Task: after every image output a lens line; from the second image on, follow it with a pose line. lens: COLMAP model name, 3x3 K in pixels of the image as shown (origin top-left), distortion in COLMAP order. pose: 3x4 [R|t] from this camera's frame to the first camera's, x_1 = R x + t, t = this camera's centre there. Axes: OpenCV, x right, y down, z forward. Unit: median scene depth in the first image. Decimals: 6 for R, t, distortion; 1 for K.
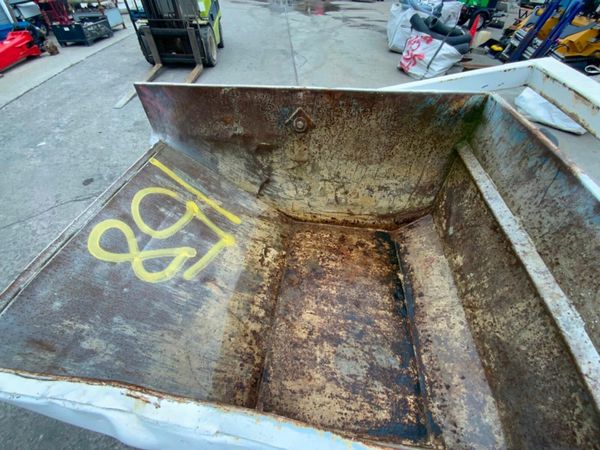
lens RADIAL K [[245.2, 0, 300.6], [0, 245.2, 225.1], [0, 0, 1]] dist [0.005497, -0.009868]
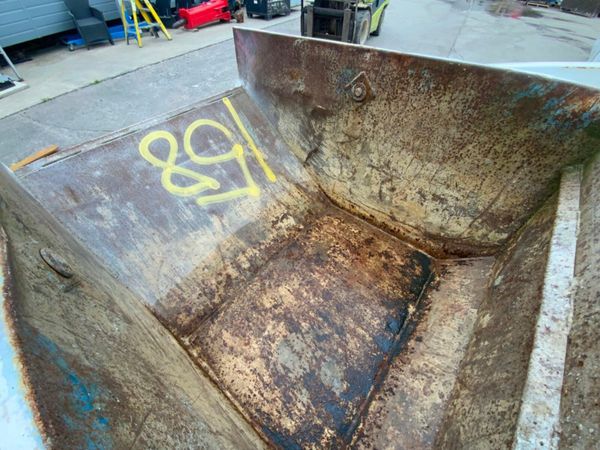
lens RADIAL K [[245.2, 0, 299.0], [0, 245.2, 225.6], [0, 0, 1]] dist [0.005497, -0.009868]
pose [[0.847624, 0.390136, -0.359622, 0.339811], [-0.386259, 0.918382, 0.085899, 0.041224], [0.363782, 0.066097, 0.929136, 0.142928]]
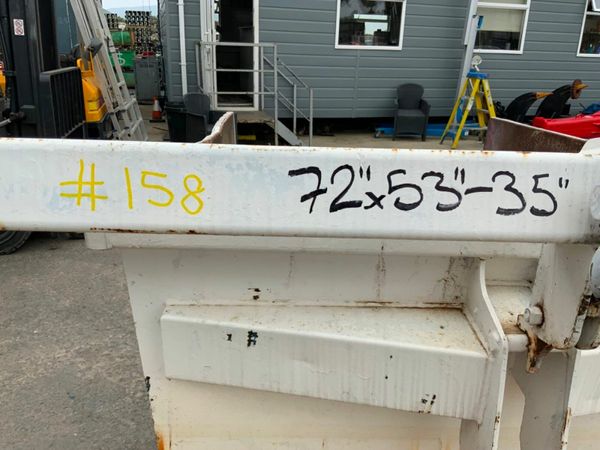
lens RADIAL K [[501.1, 0, 296.0], [0, 501.1, 220.6], [0, 0, 1]] dist [0.063078, -0.113600]
pose [[0.146574, 0.302247, -0.941893, 1.260931], [-0.737949, 0.667503, 0.099360, 0.064032], [0.658747, 0.680505, 0.320881, 0.147515]]
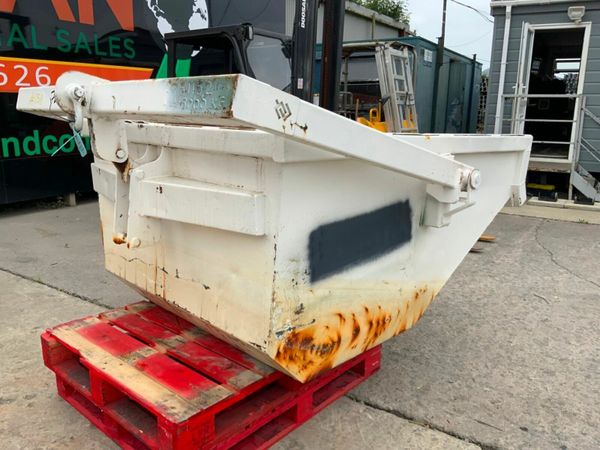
lens RADIAL K [[501.1, 0, 302.4], [0, 501.1, 228.0], [0, 0, 1]] dist [0.063078, -0.113600]
pose [[-0.614285, 0.154095, -0.773892, 1.636873], [-0.592191, 0.558144, 0.581193, -1.076679], [0.521502, 0.815310, -0.251605, 1.425985]]
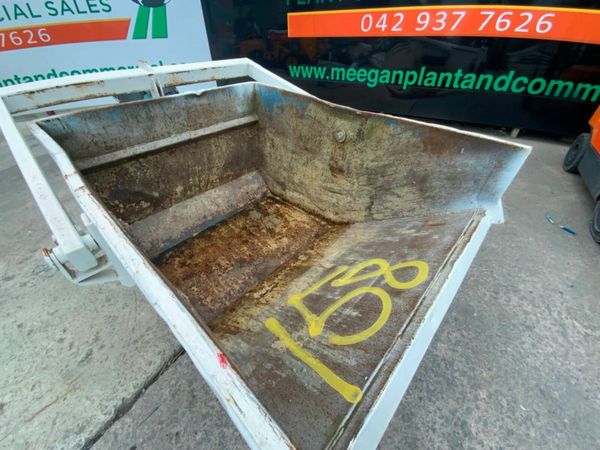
lens RADIAL K [[245.2, 0, 298.8], [0, 245.2, 225.4], [0, 0, 1]] dist [0.005497, -0.009868]
pose [[-0.811232, -0.375201, 0.448472, -0.687296], [0.423214, 0.152476, 0.893107, -0.842770], [-0.403476, 0.914317, 0.035097, 0.848627]]
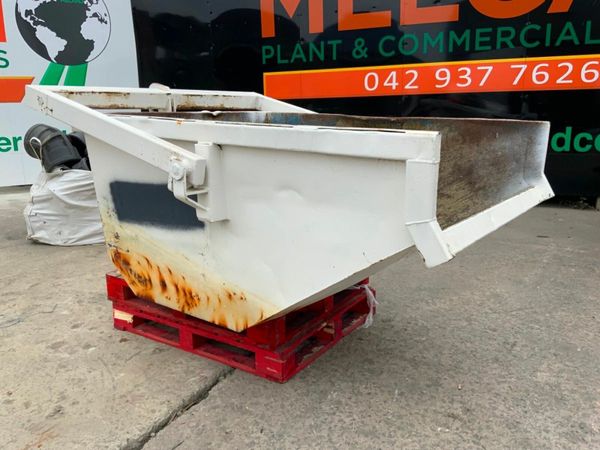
lens RADIAL K [[501.1, 0, 295.3], [0, 501.1, 226.3], [0, 0, 1]] dist [0.063078, -0.113600]
pose [[-0.860777, -0.123643, 0.493736, -1.017779], [0.367220, 0.520832, 0.770639, -1.474464], [-0.352438, 0.844658, -0.402916, 1.792294]]
